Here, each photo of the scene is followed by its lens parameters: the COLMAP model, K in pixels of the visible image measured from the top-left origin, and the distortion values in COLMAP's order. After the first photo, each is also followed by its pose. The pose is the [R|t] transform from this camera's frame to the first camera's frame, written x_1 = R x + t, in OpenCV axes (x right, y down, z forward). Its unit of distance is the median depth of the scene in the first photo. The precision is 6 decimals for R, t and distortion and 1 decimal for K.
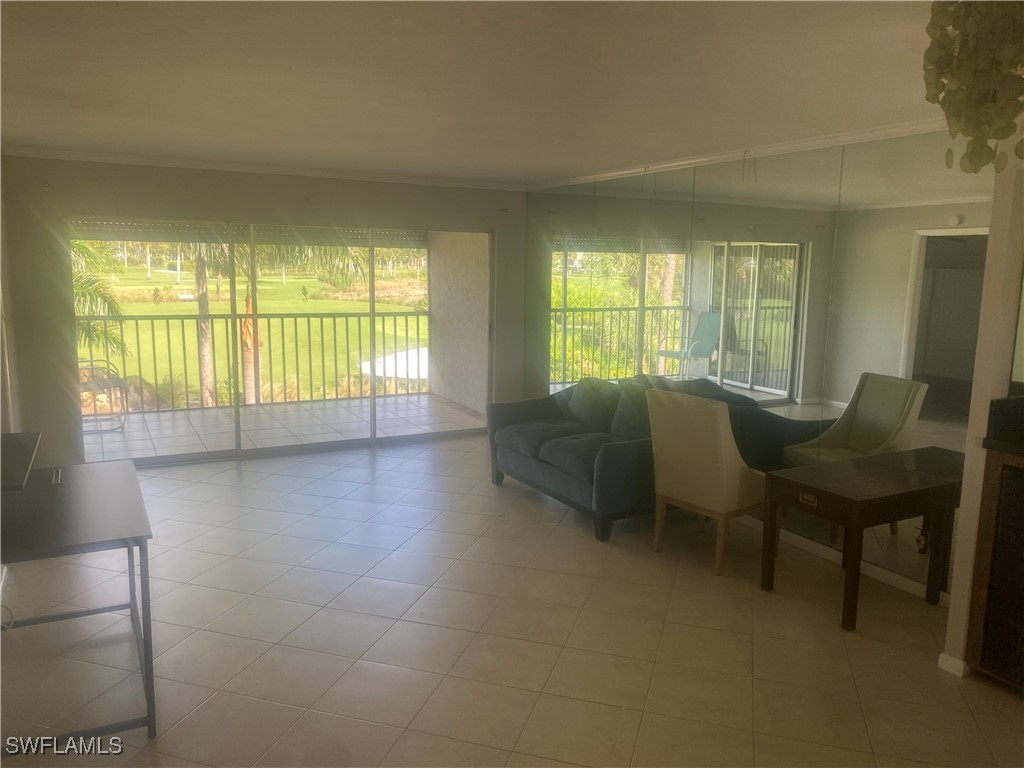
lens RADIAL K [[782.0, 0, 507.0], [0, 782.0, 382.2], [0, 0, 1]] dist [0.039704, -0.052382]
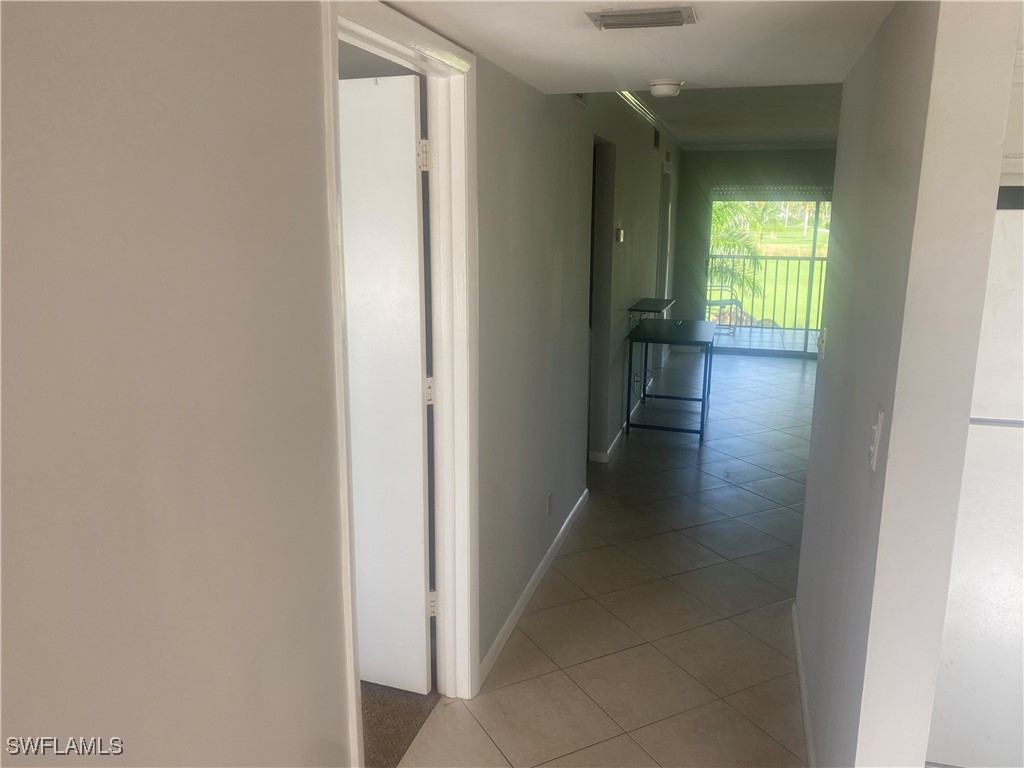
lens RADIAL K [[781.3, 0, 513.3], [0, 781.3, 397.5], [0, 0, 1]] dist [0.007277, 0.003415]
pose [[0.712558, 0.150090, -0.685372, 0.103218], [-0.101971, 0.988633, 0.110486, 0.026637], [0.694164, -0.008840, 0.719763, -0.145267]]
